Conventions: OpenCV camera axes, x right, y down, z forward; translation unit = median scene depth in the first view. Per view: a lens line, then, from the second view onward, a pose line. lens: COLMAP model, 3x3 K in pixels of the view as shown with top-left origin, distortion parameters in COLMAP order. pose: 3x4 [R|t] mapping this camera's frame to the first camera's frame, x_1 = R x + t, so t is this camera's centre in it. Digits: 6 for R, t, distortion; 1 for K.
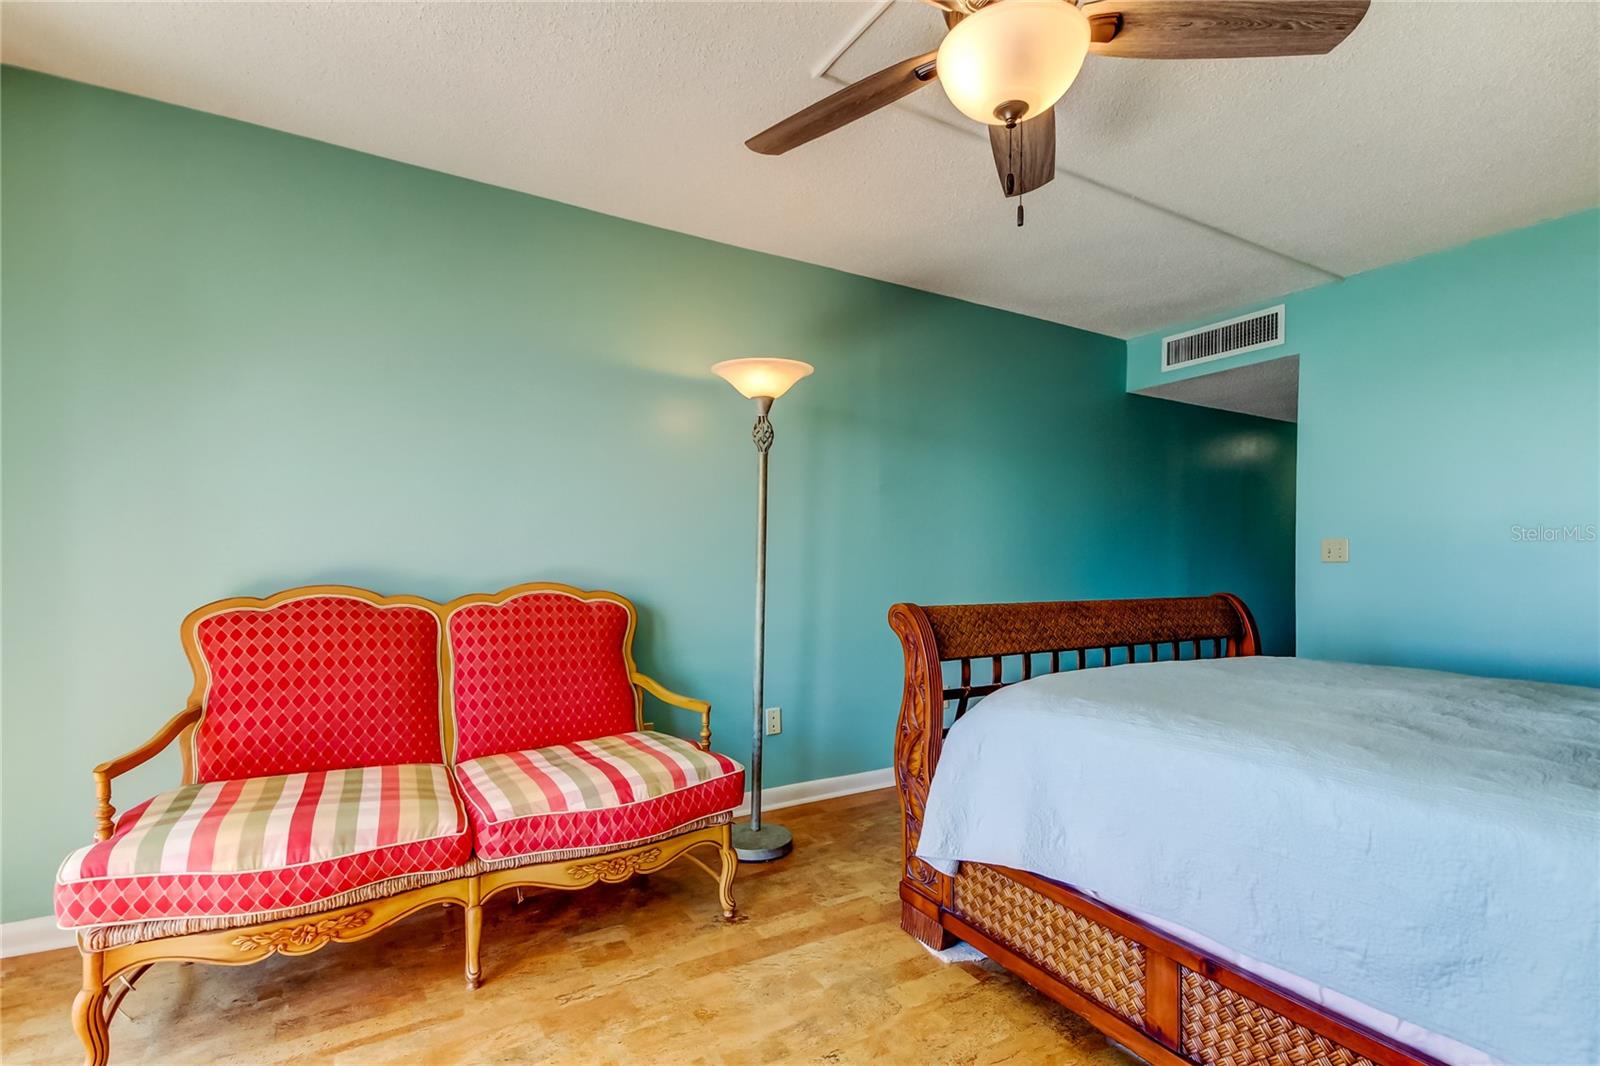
lens RADIAL K [[755.7, 0, 801.3], [0, 755.7, 541.8], [0, 0, 1]] dist [0.027661, -0.010538]
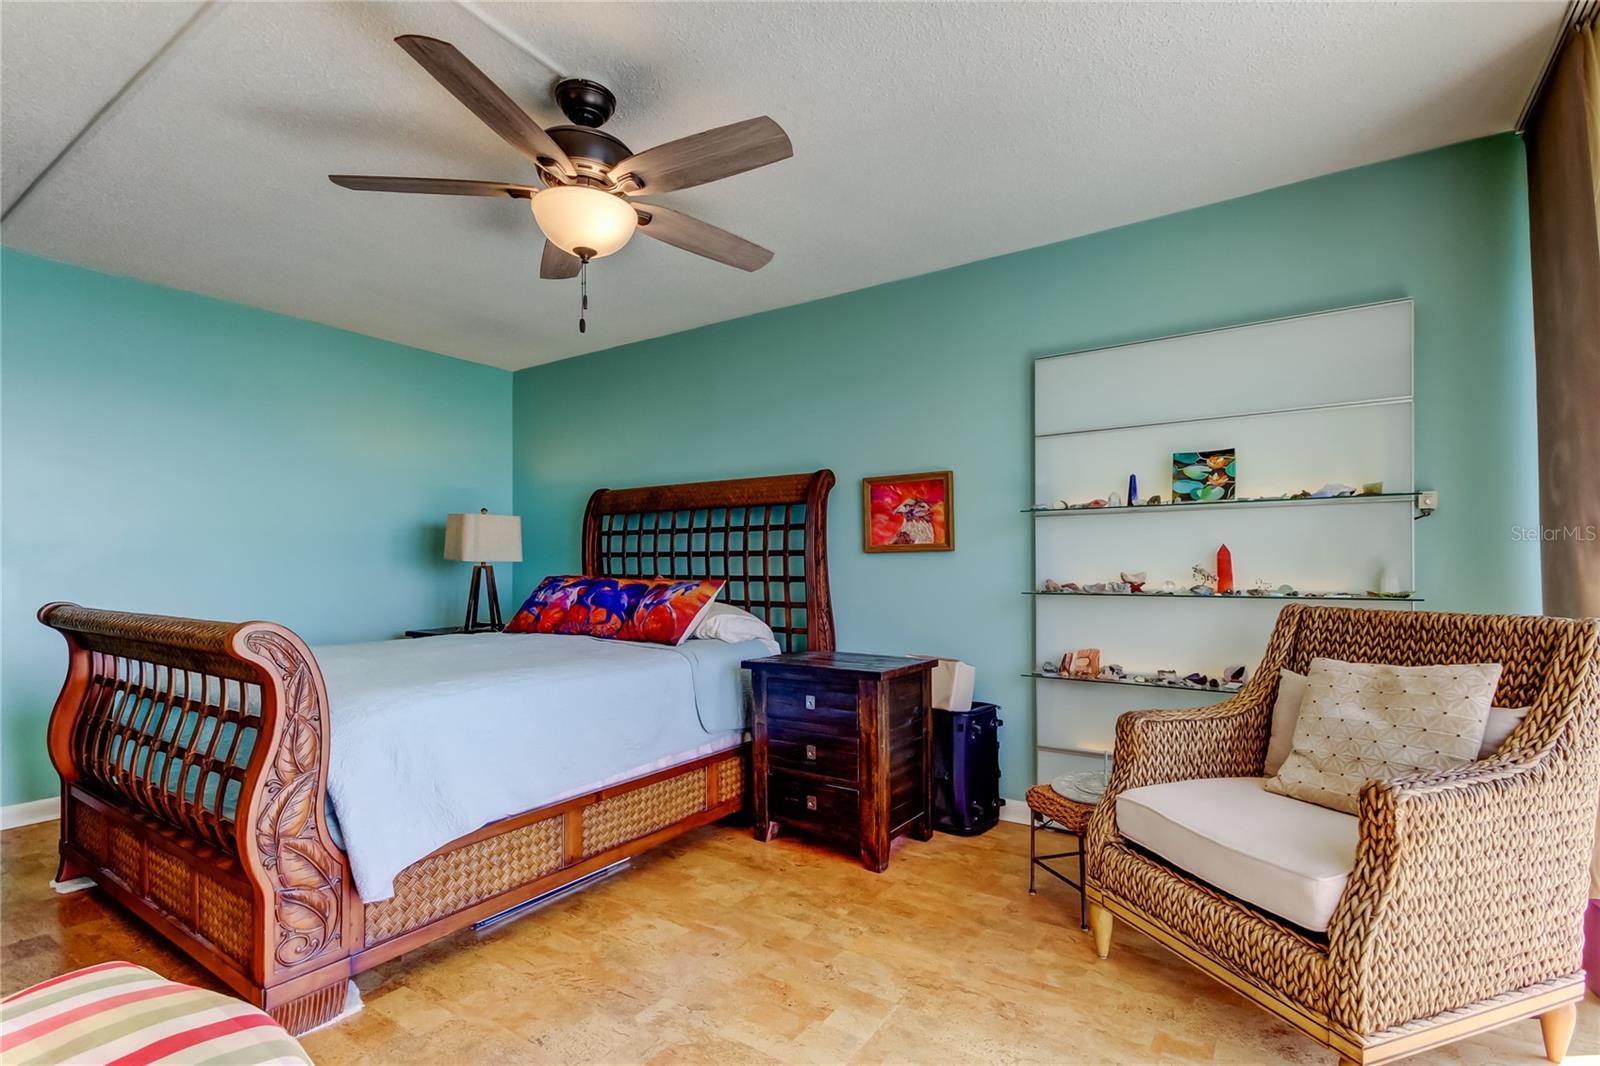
lens RADIAL K [[755.7, 0, 824.2], [0, 755.7, 567.8], [0, 0, 1]] dist [0.027661, -0.010538]
pose [[-0.444100, 0.001045, 0.895977, -0.950339], [-0.020693, 0.999721, -0.011423, 0.038020], [-0.895738, -0.023613, -0.443954, 1.021999]]
